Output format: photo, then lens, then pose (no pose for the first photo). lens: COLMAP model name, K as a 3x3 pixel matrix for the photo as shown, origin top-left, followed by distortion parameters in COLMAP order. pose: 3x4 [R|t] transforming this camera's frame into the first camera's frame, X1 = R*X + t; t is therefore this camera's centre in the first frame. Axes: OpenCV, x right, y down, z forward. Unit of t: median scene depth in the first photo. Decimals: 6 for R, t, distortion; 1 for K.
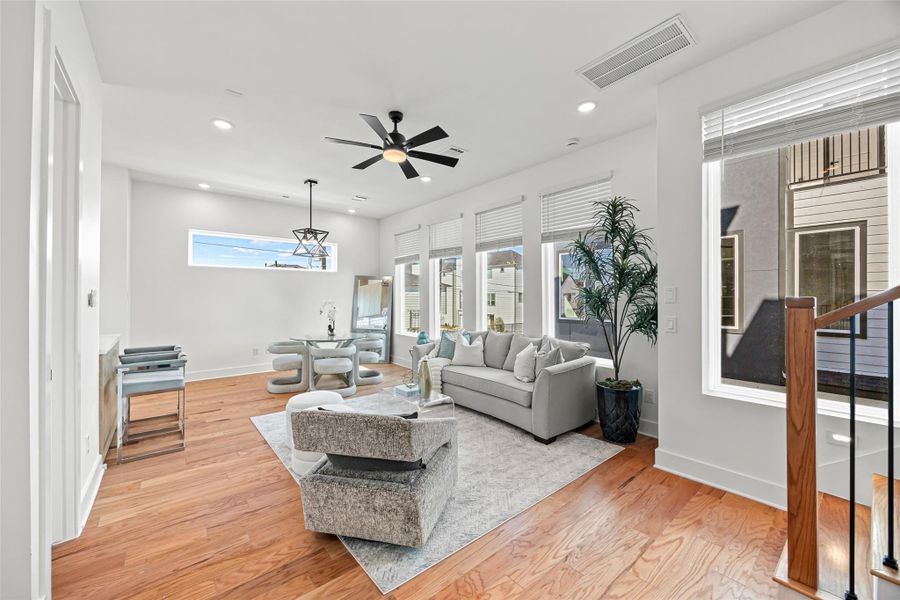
lens RADIAL K [[344.1, 0, 448.1], [0, 344.1, 295.8], [0, 0, 1]] dist [-0.001343, -0.000018]
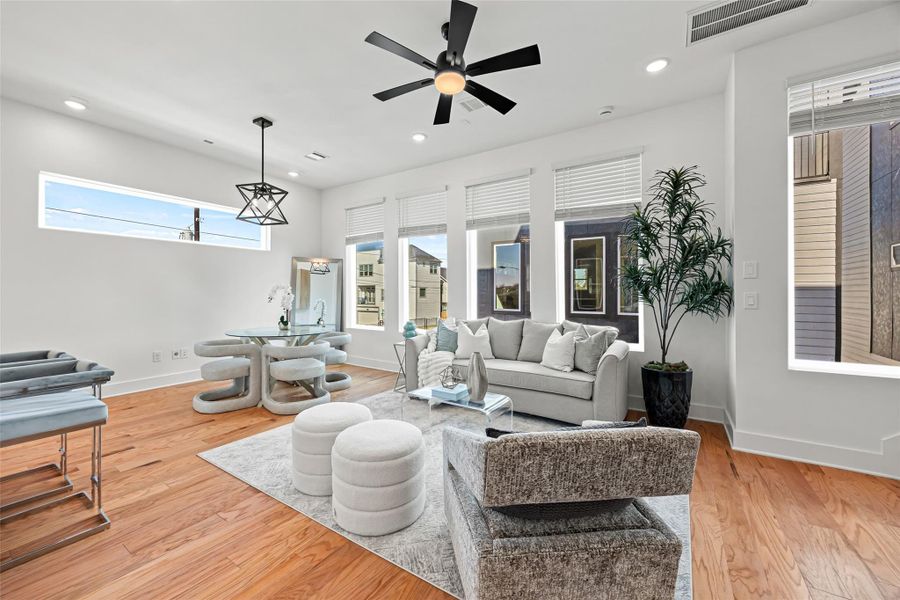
lens RADIAL K [[349.9, 0, 447.2], [0, 349.9, 292.4], [0, 0, 1]] dist [-0.001367, -0.000139]
pose [[0.954237, 0.001955, 0.299045, -0.334588], [-0.002527, 0.999996, 0.001526, 0.044141], [-0.299041, -0.002212, 0.954238, 0.228218]]
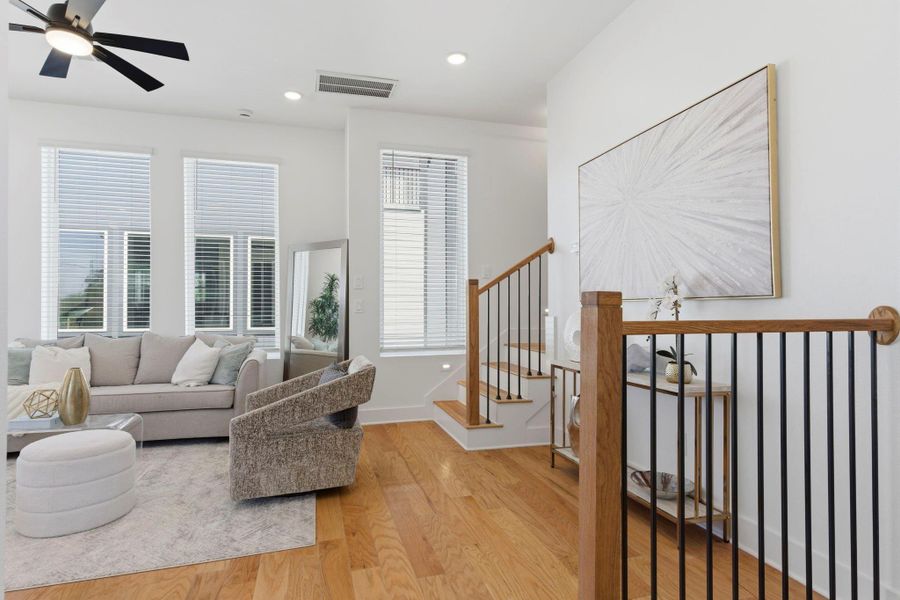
lens RADIAL K [[478.1, 0, 450.0], [0, 478.1, 304.3], [0, 0, 1]] dist [0.001963, 0.000680]
pose [[0.390571, 0.005809, 0.920554, -0.582750], [-0.004415, 0.999980, -0.004437, 0.057926], [-0.920562, -0.002332, 0.390589, 0.019426]]
